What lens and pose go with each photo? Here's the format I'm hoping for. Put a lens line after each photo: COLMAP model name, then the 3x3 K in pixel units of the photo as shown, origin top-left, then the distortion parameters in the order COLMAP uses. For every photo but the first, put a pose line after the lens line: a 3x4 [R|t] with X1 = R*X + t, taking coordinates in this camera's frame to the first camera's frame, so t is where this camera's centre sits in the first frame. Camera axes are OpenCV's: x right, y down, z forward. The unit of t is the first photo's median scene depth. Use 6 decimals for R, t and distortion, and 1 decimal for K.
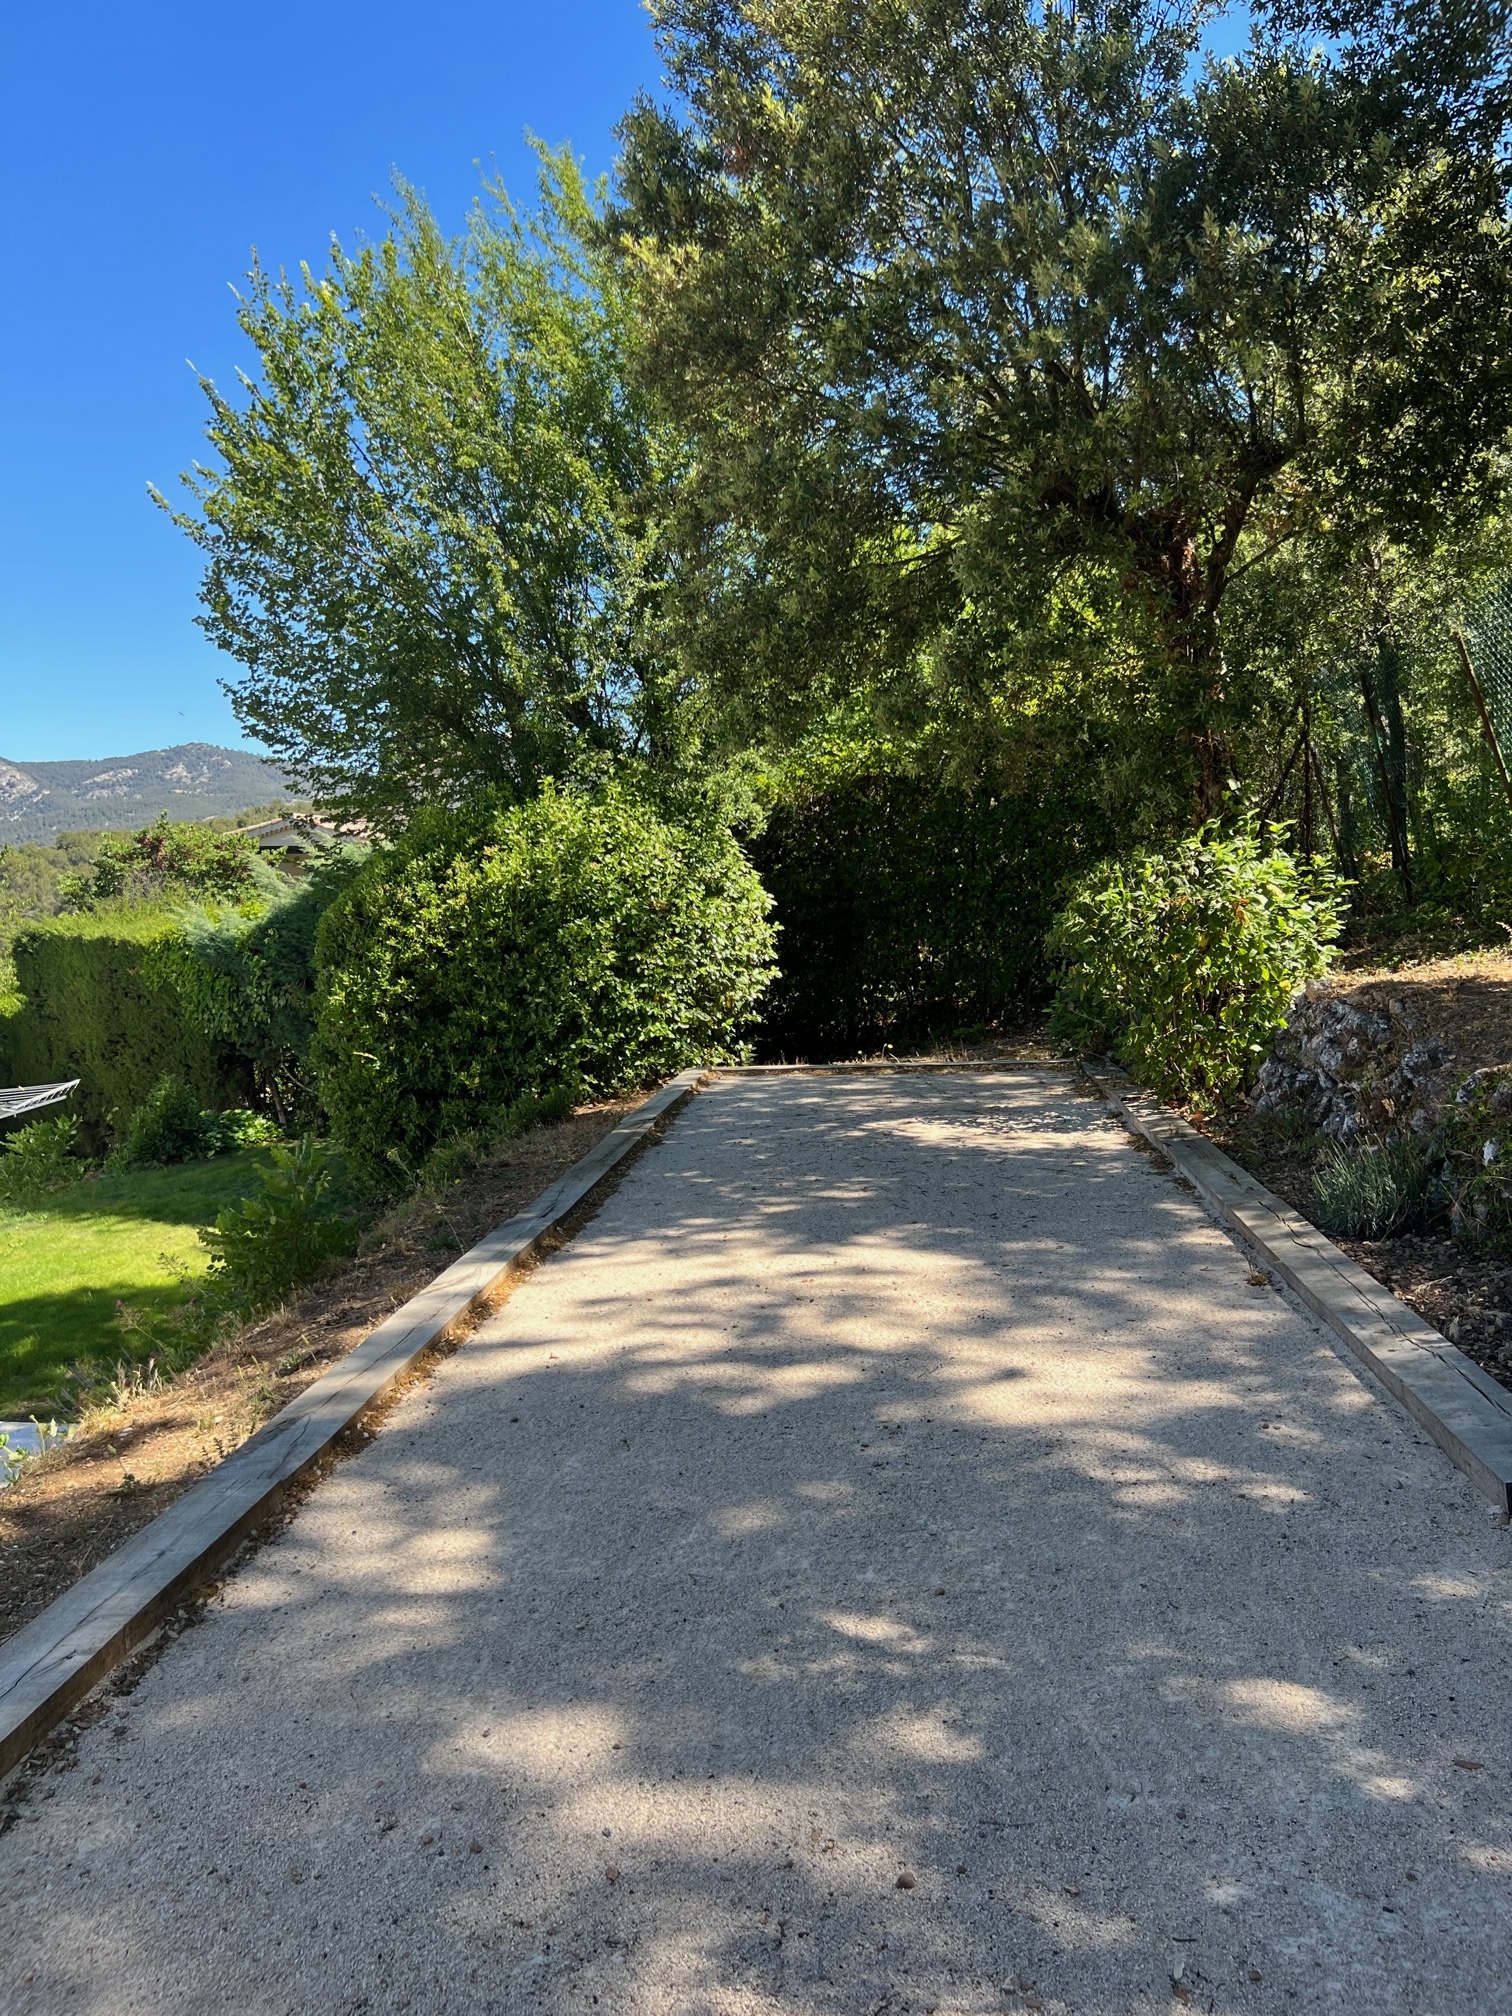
lens RADIAL K [[1525.8, 0, 756.0], [0, 1525.8, 1008.0], [0, 0, 1]] dist [0.005511, 0.002259]
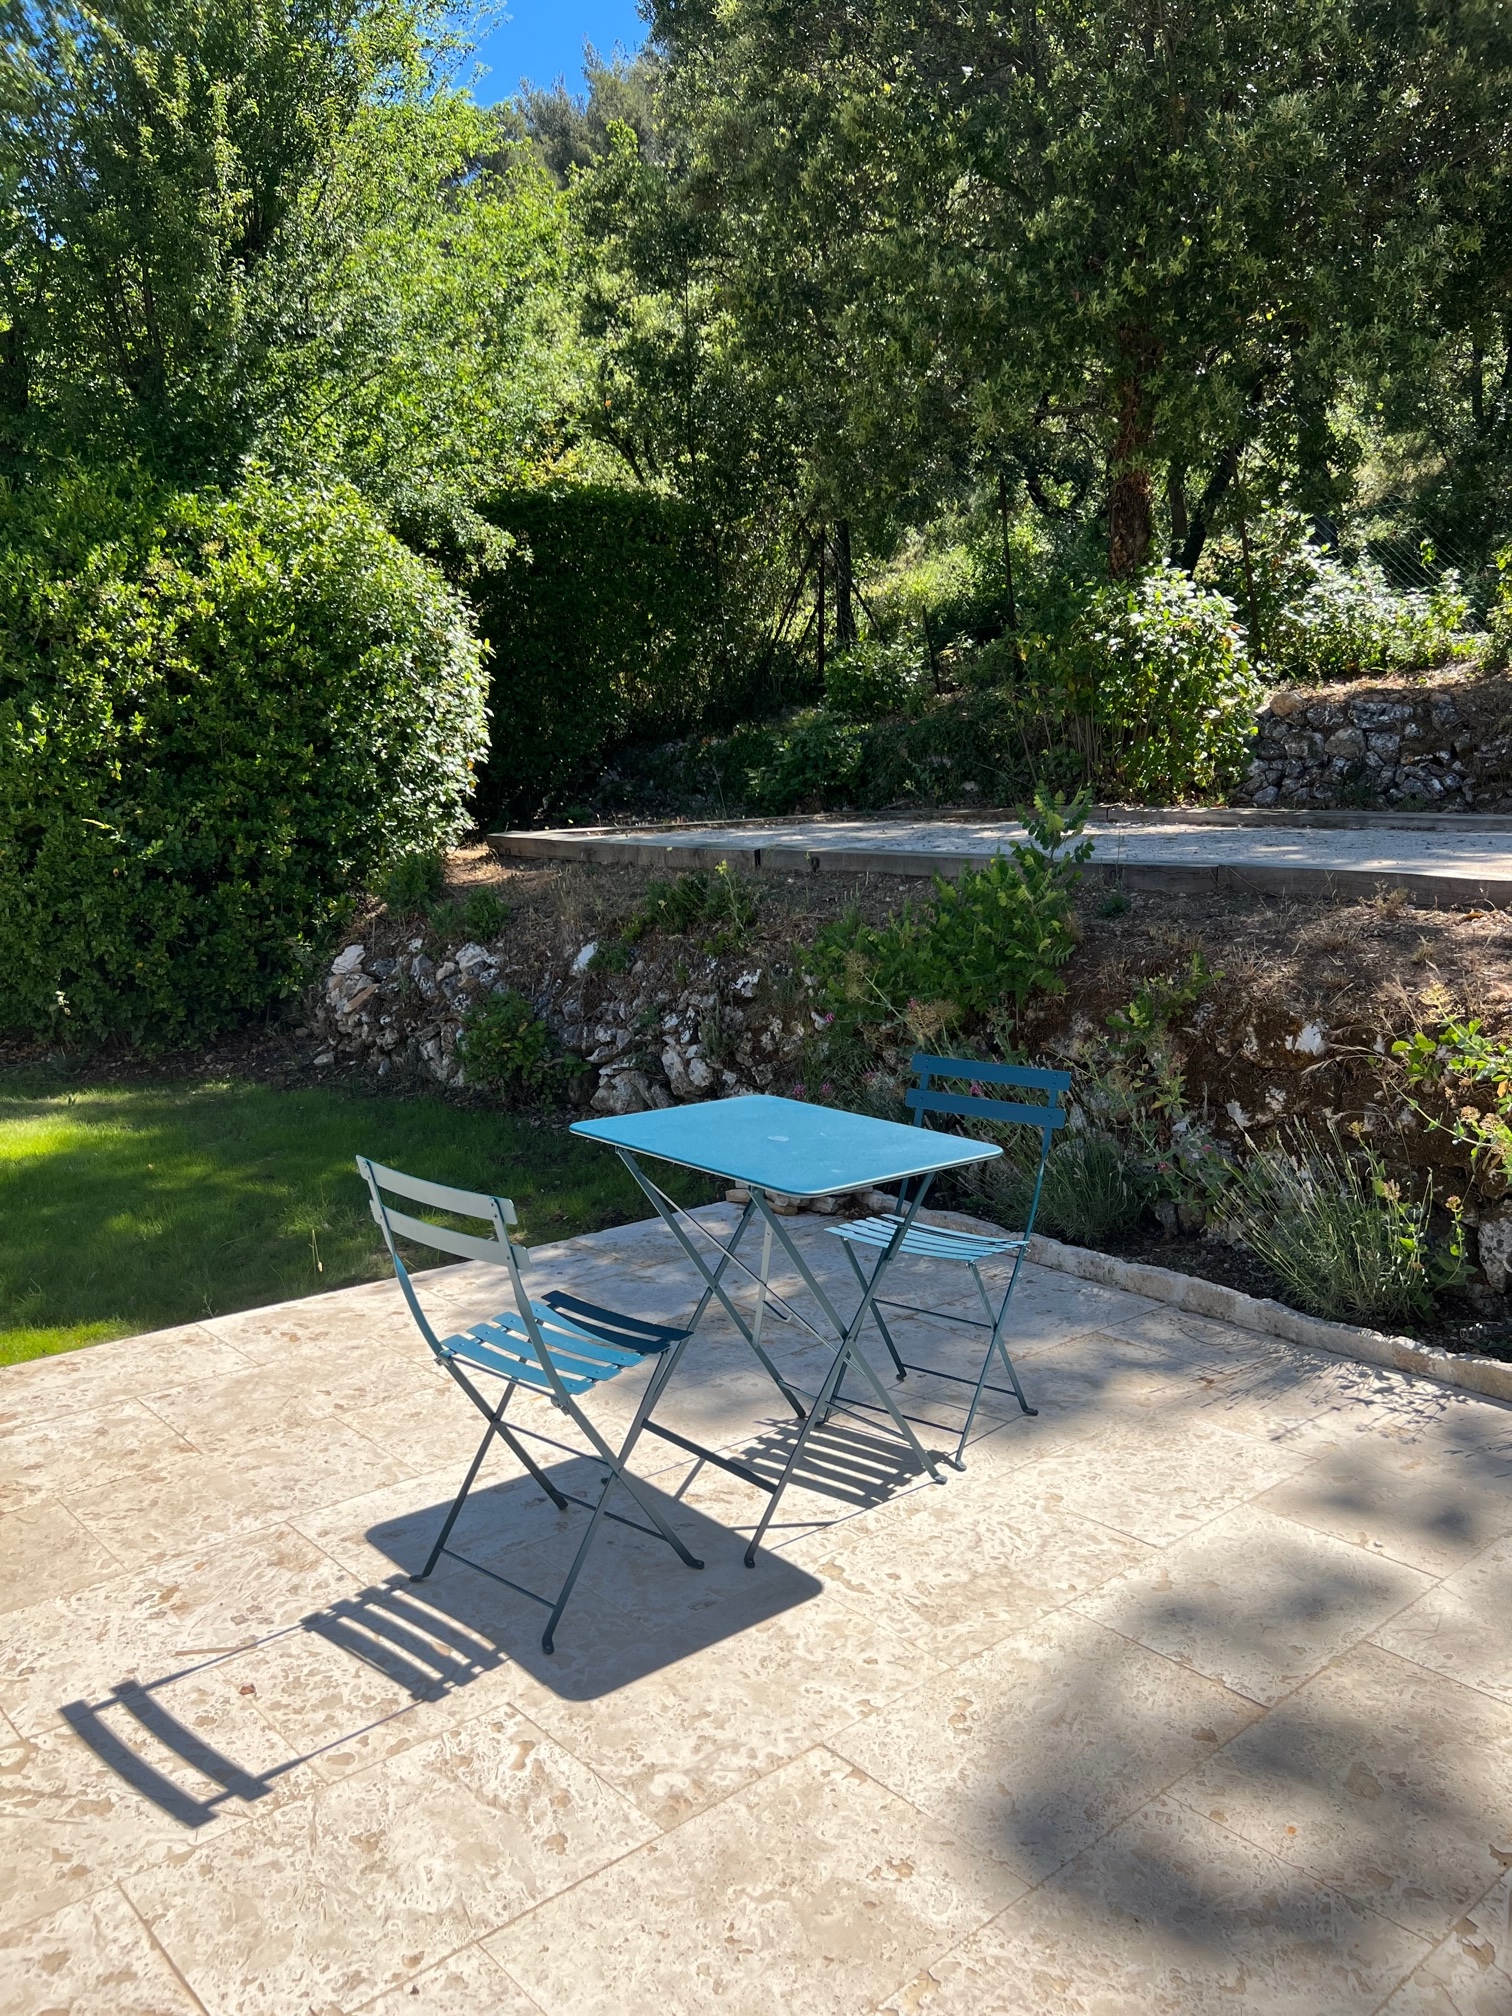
lens RADIAL K [[1525.8, 0, 756.0], [0, 1525.8, 1008.0], [0, 0, 1]] dist [0.005511, 0.002259]
pose [[0.682277, -0.103127, 0.723784, -0.569513], [0.050490, 0.994284, 0.094073, 0.064902], [-0.729348, -0.027640, 0.683584, 0.299190]]
